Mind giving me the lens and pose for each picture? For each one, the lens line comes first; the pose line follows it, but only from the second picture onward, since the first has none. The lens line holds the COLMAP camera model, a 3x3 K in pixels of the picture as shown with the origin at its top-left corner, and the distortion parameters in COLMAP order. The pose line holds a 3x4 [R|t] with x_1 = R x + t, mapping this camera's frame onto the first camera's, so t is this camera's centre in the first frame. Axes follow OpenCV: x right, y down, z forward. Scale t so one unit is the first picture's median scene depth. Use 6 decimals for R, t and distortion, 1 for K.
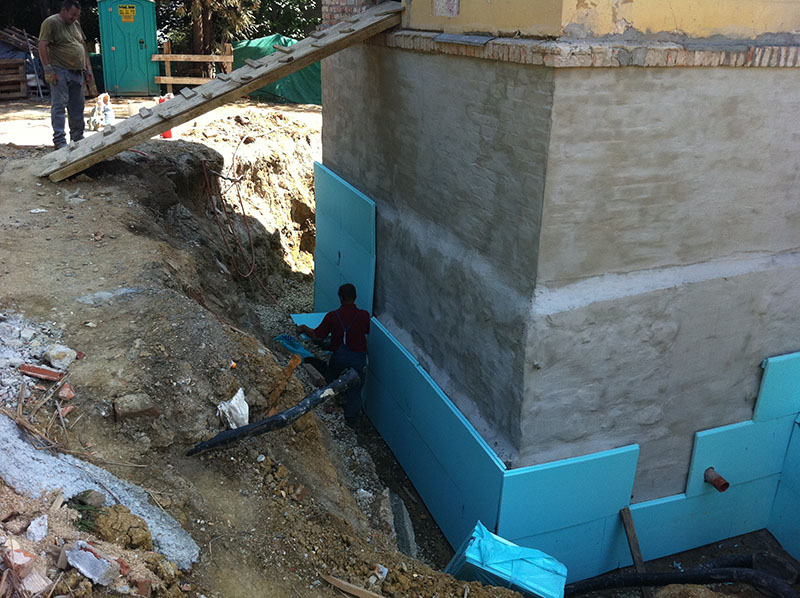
lens RADIAL K [[762.6, 0, 396.8], [0, 762.6, 298.7], [0, 0, 1]] dist [0.043708, -0.189946]
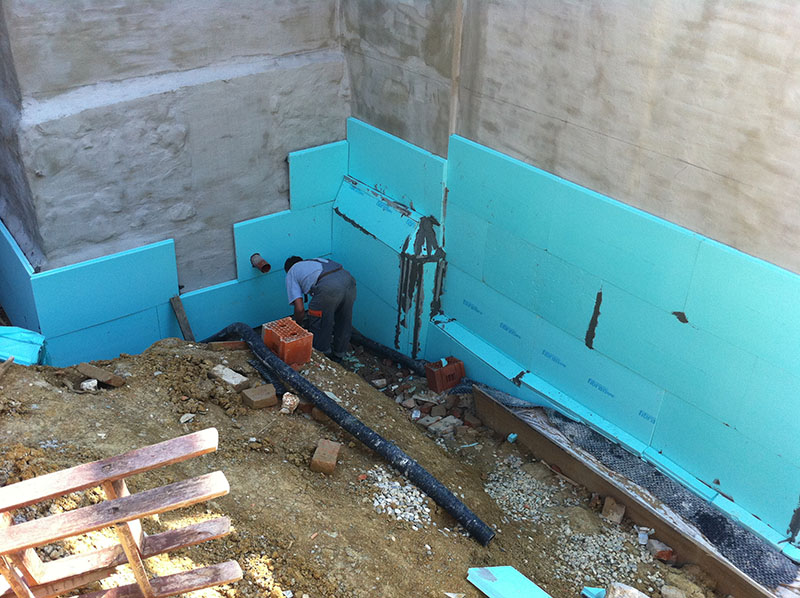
lens RADIAL K [[762.6, 0, 396.8], [0, 762.6, 298.7], [0, 0, 1]] dist [0.043708, -0.189946]
pose [[0.948991, -0.145887, 0.279524, 0.319523], [0.091007, 0.975526, 0.200168, 0.085860], [-0.301885, -0.164519, 0.939042, -0.185669]]
